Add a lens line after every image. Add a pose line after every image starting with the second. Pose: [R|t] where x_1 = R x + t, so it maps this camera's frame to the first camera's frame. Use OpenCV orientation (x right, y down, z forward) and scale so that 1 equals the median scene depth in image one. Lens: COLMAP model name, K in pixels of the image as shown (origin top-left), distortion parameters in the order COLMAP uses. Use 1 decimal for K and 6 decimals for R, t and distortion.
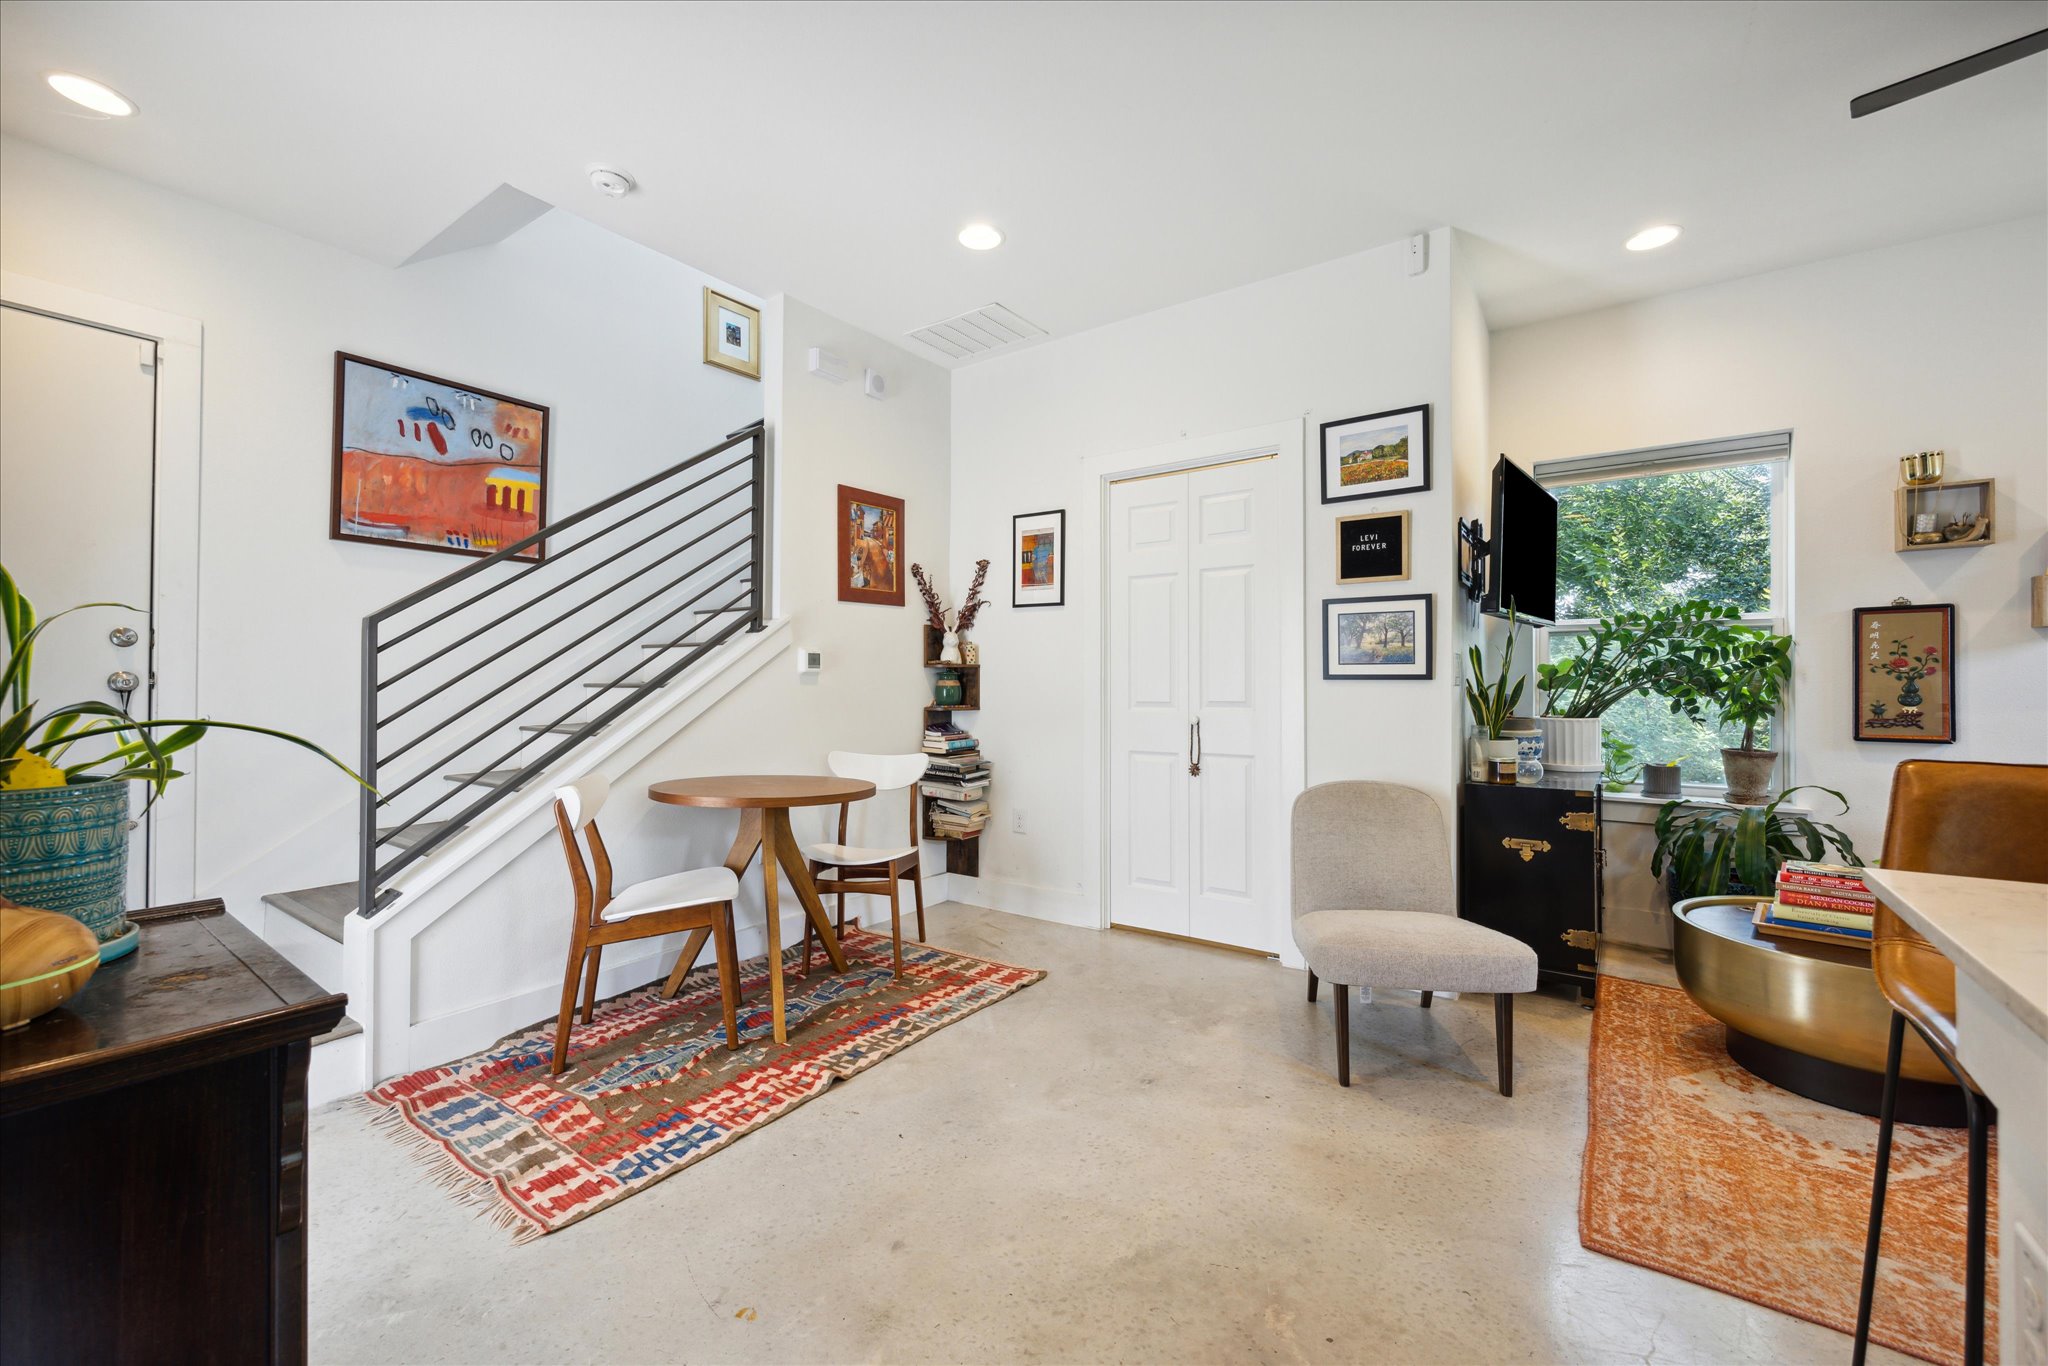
lens RADIAL K [[834.0, 0, 1032.9], [0, 834.0, 675.1], [0, 0, 1]] dist [-0.000335, -0.000095]
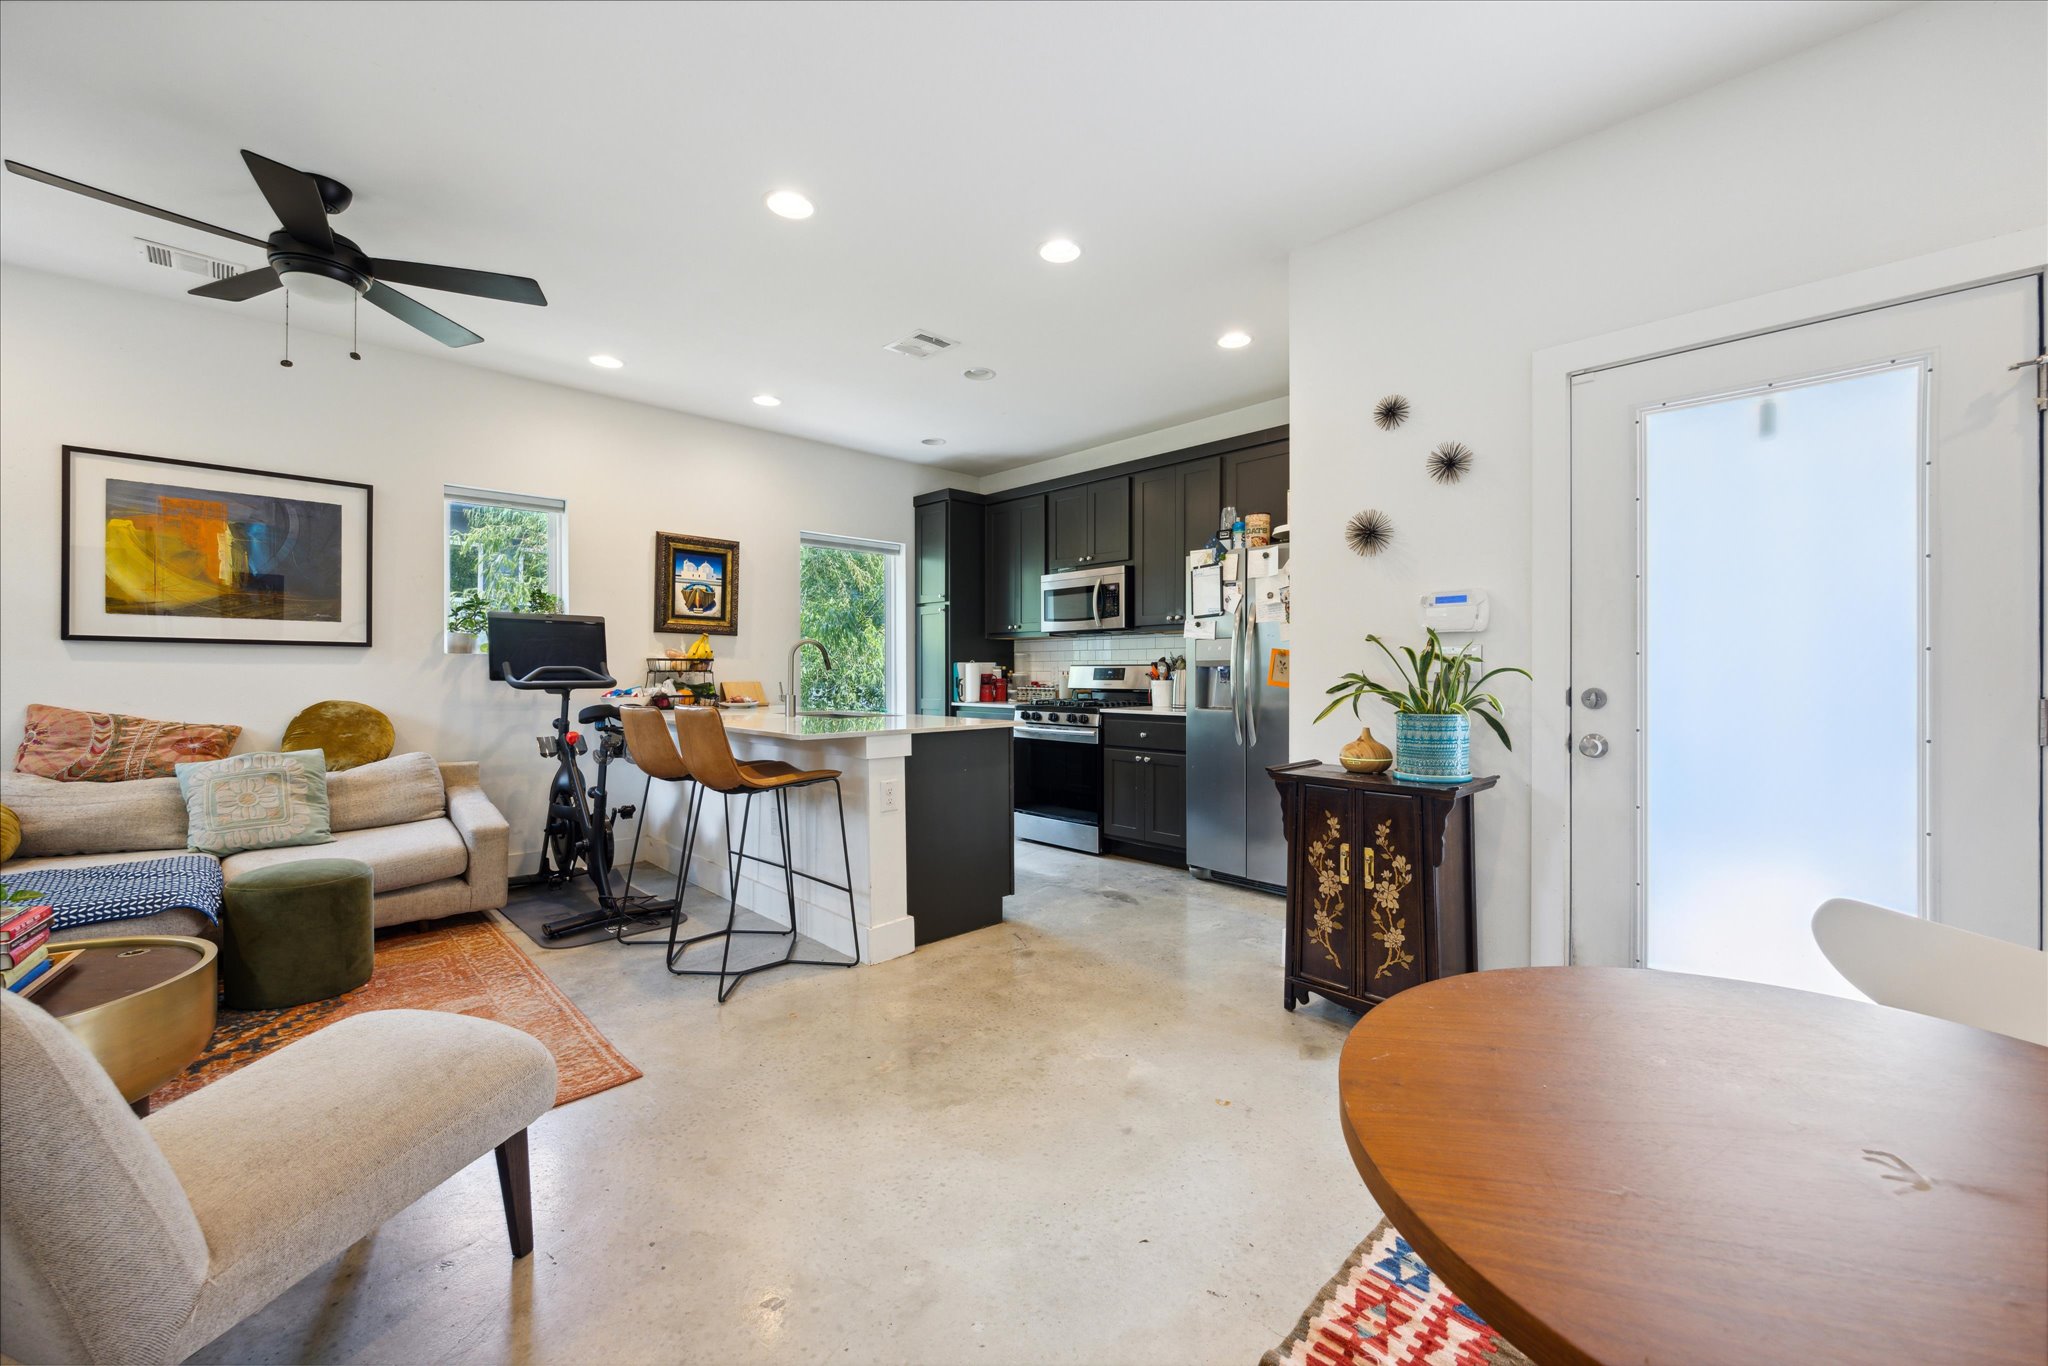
lens RADIAL K [[820.7, 0, 1018.5], [0, 820.7, 681.7], [0, 0, 1]] dist [-0.000758, -0.000038]
pose [[-0.978739, -0.004490, 0.205062, -0.184458], [-0.002463, 0.999946, 0.010139, 0.003535], [-0.205097, 0.009418, -0.978696, 1.640270]]
